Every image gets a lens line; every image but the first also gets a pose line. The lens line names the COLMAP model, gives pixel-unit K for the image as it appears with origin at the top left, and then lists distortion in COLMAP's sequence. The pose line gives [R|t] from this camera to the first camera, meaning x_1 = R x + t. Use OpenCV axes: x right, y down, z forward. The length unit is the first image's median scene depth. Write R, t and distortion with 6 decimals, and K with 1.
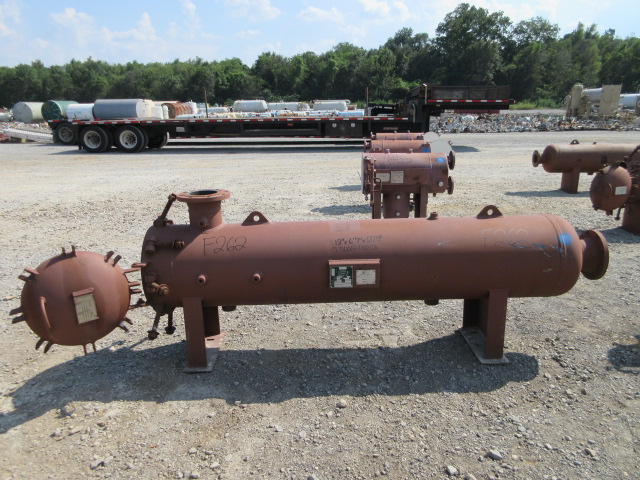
lens RADIAL K [[481.7, 0, 317.4], [0, 481.7, 238.6], [0, 0, 1]] dist [0.006704, 0.013788]
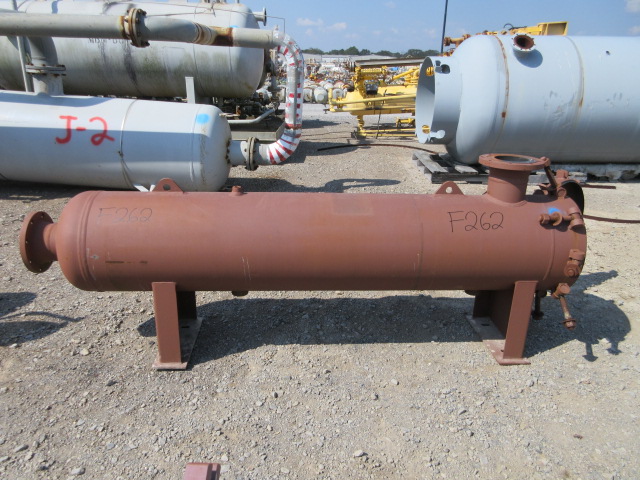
lens RADIAL K [[489.7, 0, 322.3], [0, 489.7, 227.6], [0, 0, 1]] dist [0.009772, 0.010490]
pose [[-0.998484, 0.015912, -0.052695, 0.142596], [-0.016315, 0.828739, 0.559397, -0.473971], [0.052571, 0.559408, -0.827223, 1.757947]]
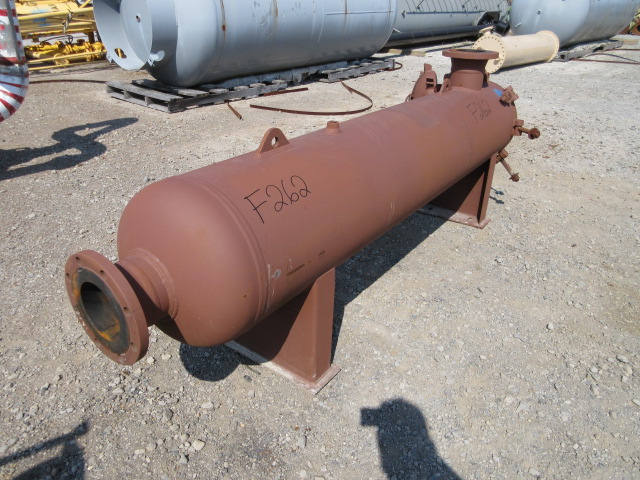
lens RADIAL K [[489.7, 0, 322.3], [0, 489.7, 227.6], [0, 0, 1]] dist [0.009772, 0.010490]
pose [[-0.588452, 0.355461, -0.726204, 0.767885], [-0.223641, 0.791574, 0.568678, -0.308320], [0.776987, 0.497049, -0.386308, 1.313692]]
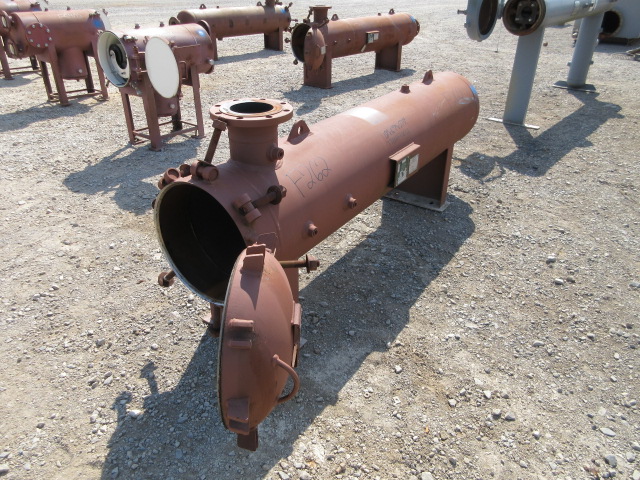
lens RADIAL K [[481.7, 0, 317.4], [0, 481.7, 238.6], [0, 0, 1]] dist [0.006704, 0.013788]
pose [[0.573336, -0.382433, 0.724590, -0.707658], [0.192729, 0.922515, 0.334398, -0.130922], [-0.796330, -0.052073, 0.602617, 0.532518]]
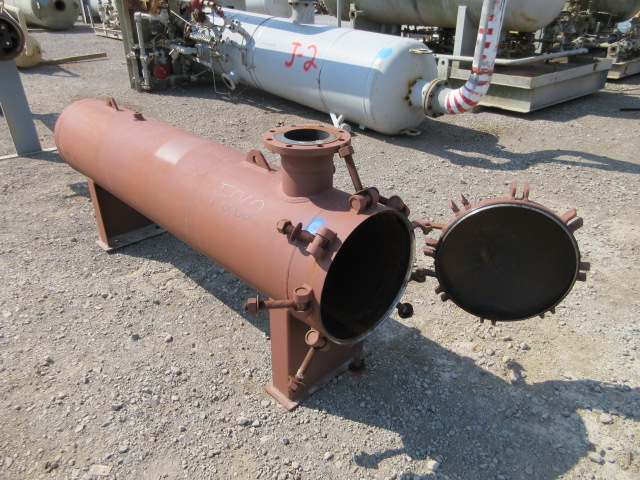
lens RADIAL K [[481.7, 0, 317.4], [0, 481.7, 238.6], [0, 0, 1]] dist [0.006704, 0.013788]
pose [[-0.682461, -0.321432, 0.656452, -0.672805], [0.211057, 0.773196, 0.598015, -0.350188], [-0.699787, 0.546671, -0.459836, 1.323159]]
